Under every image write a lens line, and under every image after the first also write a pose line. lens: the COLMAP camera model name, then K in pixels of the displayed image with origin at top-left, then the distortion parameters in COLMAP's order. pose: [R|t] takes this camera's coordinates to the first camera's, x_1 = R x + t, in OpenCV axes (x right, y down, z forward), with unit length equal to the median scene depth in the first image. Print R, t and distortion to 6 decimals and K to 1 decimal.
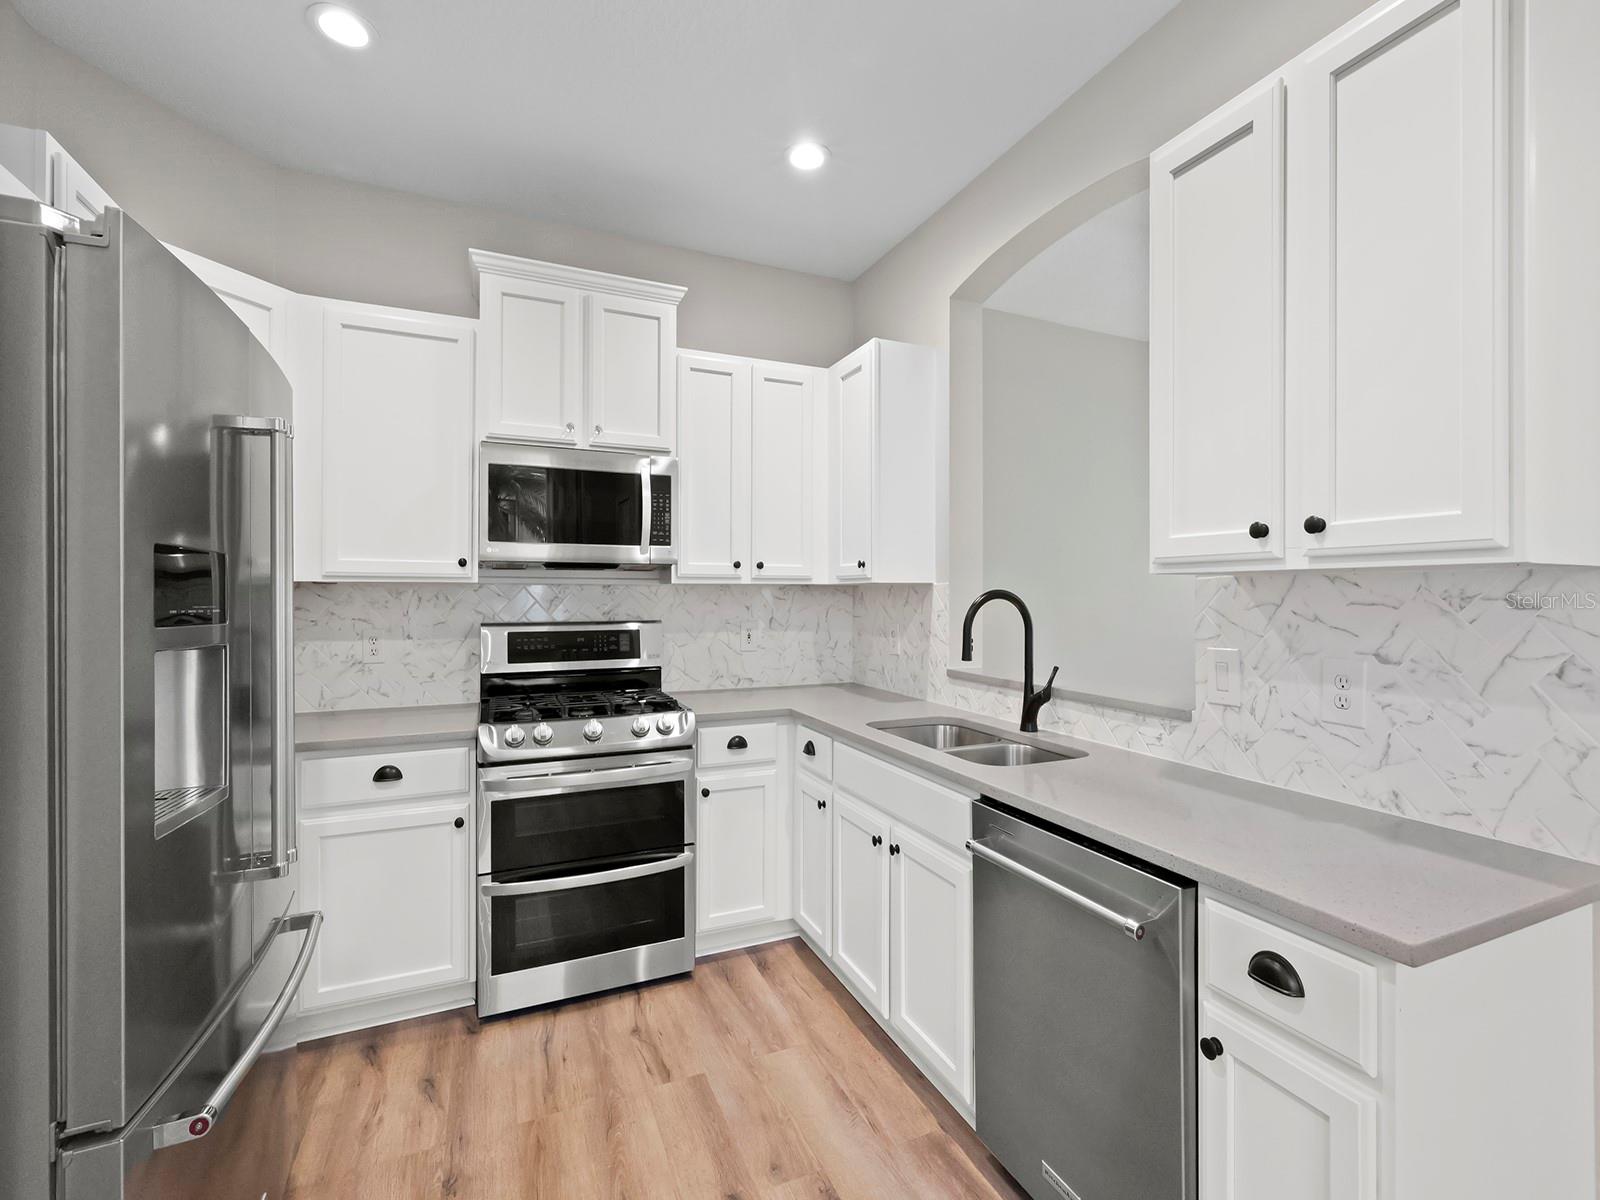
lens RADIAL K [[708.8, 0, 798.8], [0, 708.8, 595.6], [0, 0, 1]] dist [-0.000818, 0.000236]
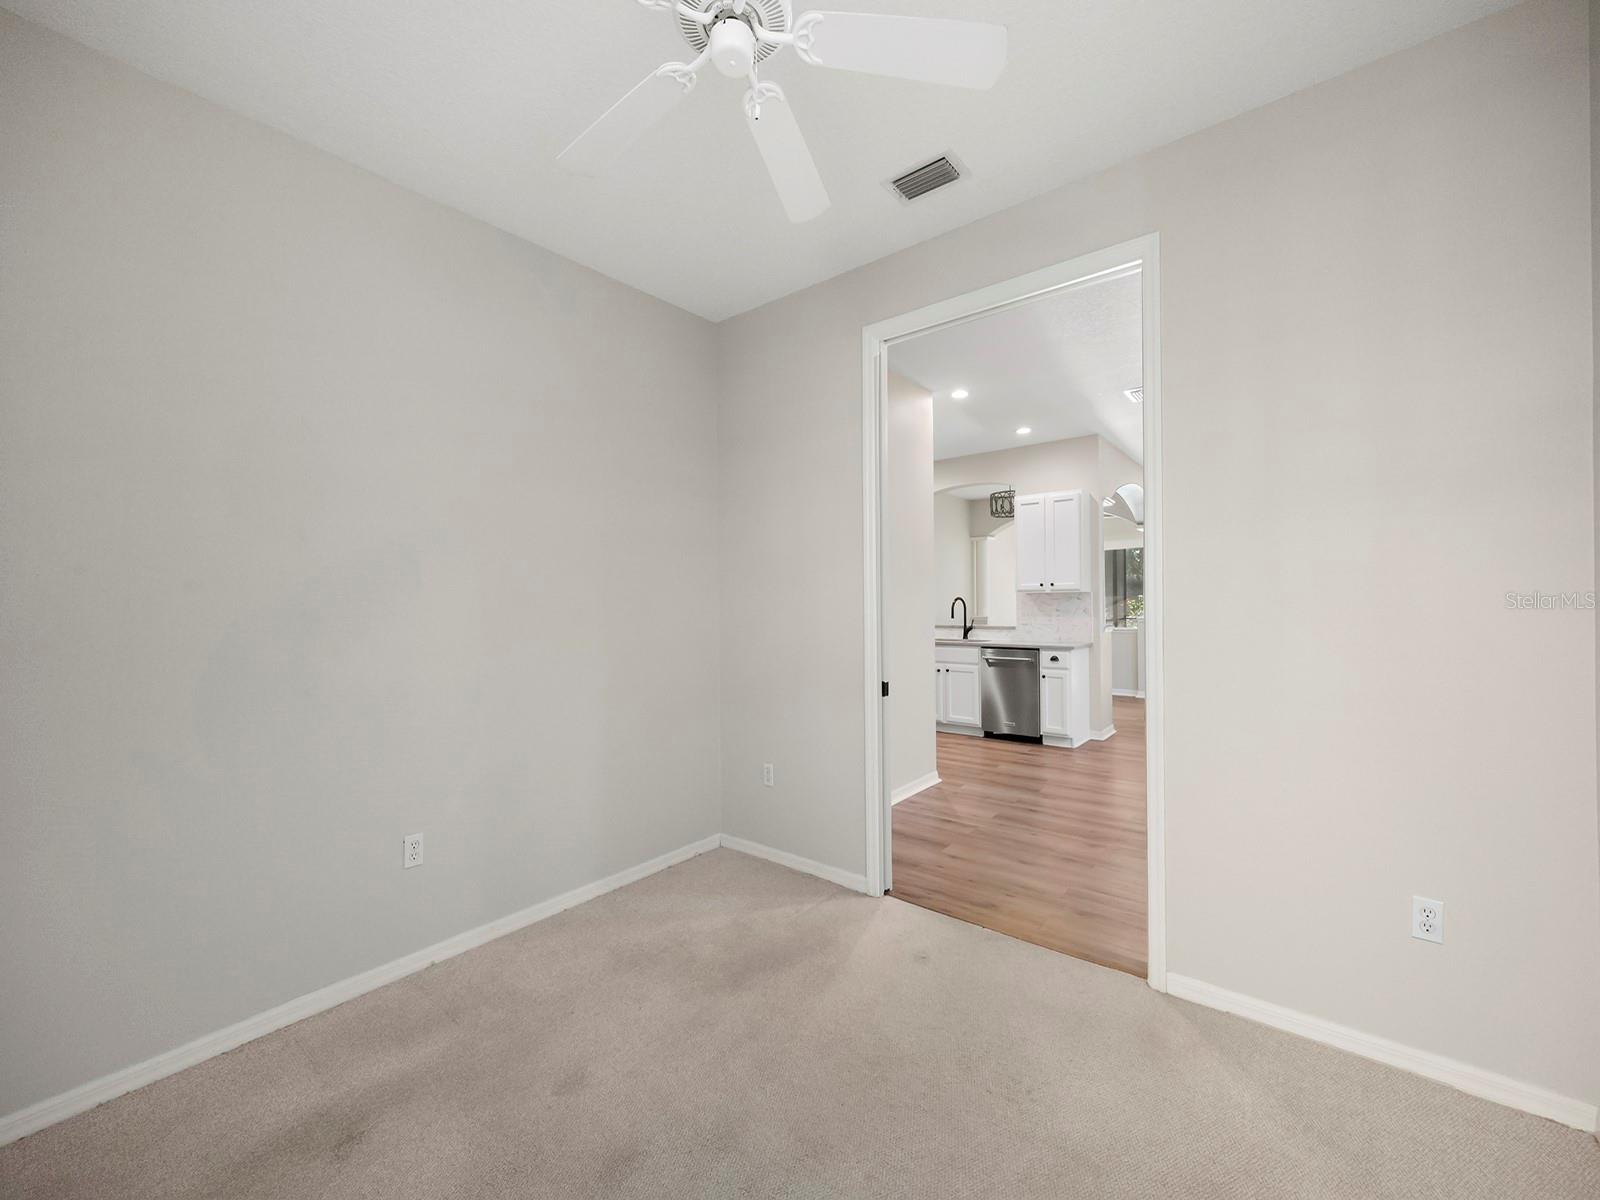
lens RADIAL K [[644.8, 0, 799.1], [0, 644.8, 597.5], [0, 0, 1]] dist [-0.000284, -0.000043]
pose [[0.891197, 0.003430, 0.453604, -1.724743], [0.007566, 0.999720, -0.022426, 0.051541], [-0.453553, 0.023418, 0.890921, -1.344033]]
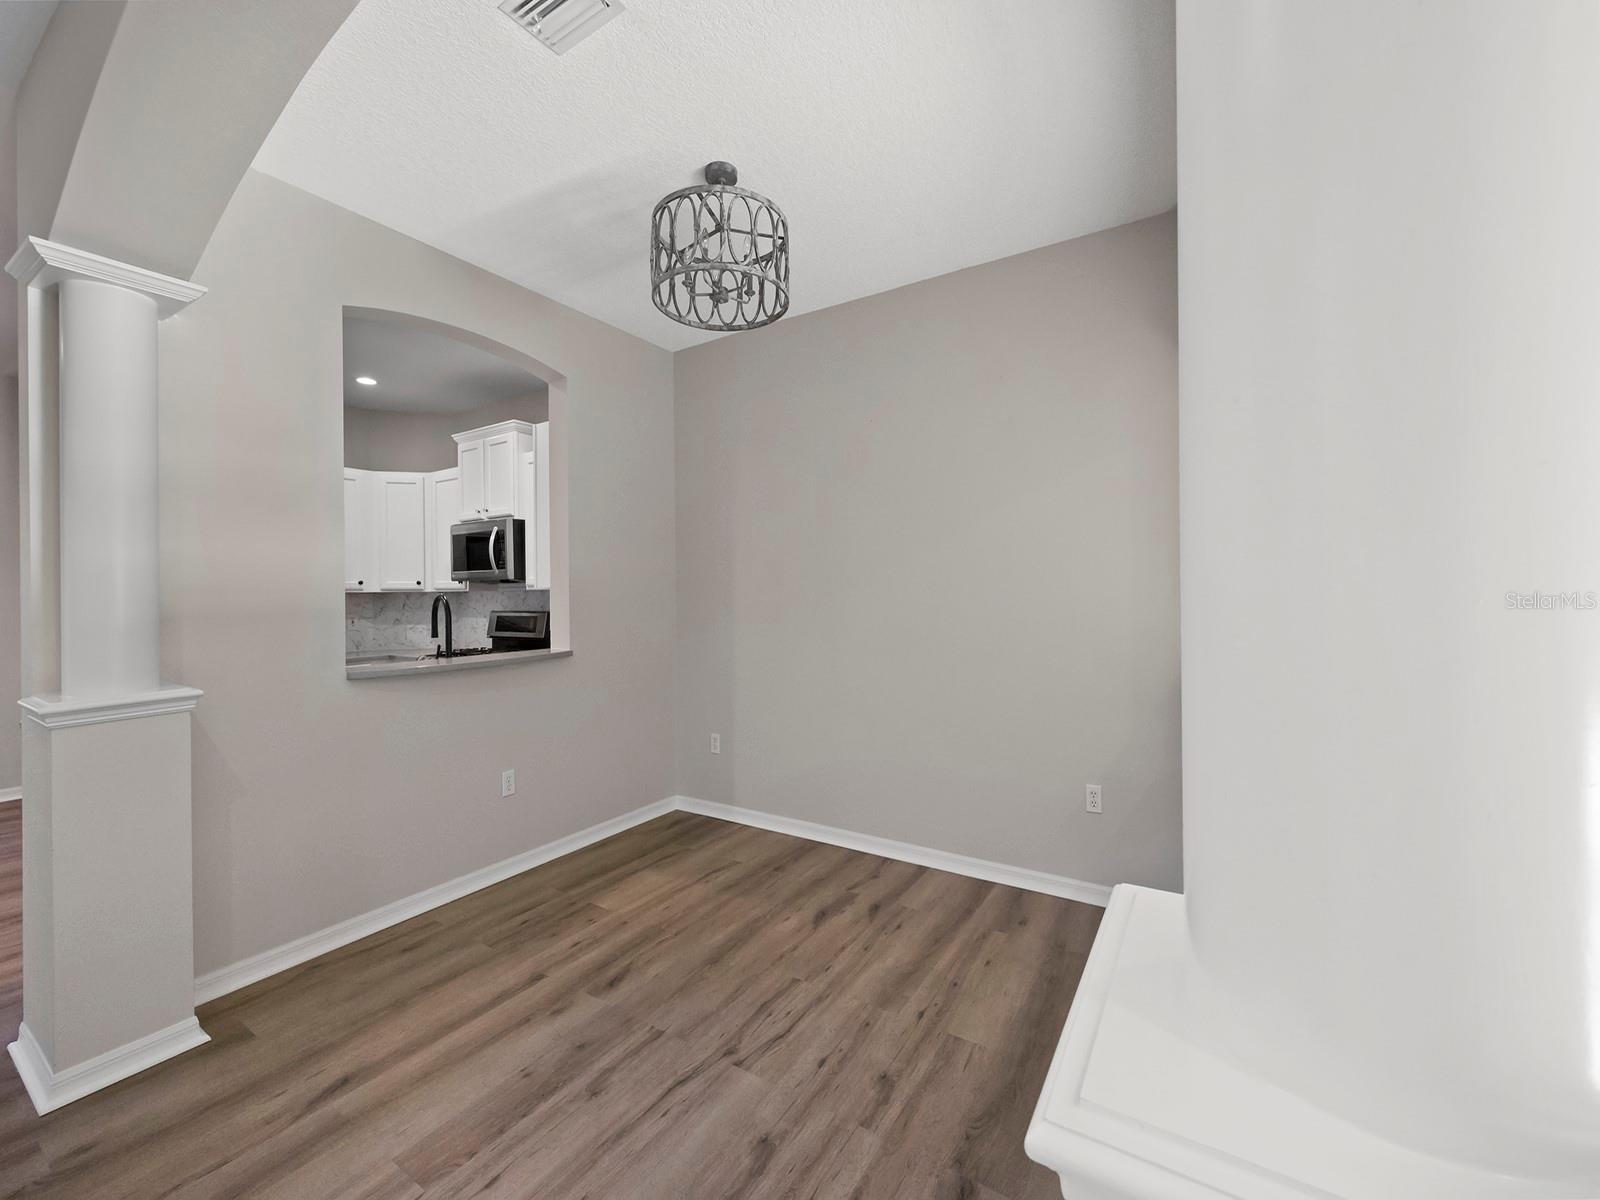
lens RADIAL K [[644.8, 0, 799.1], [0, 644.8, 597.5], [0, 0, 1]] dist [-0.000284, -0.000043]
pose [[0.548924, -0.001050, -0.835872, 1.822348], [0.005894, 0.999979, 0.002614, 0.001167], [0.835851, -0.006361, 0.548919, 0.842901]]
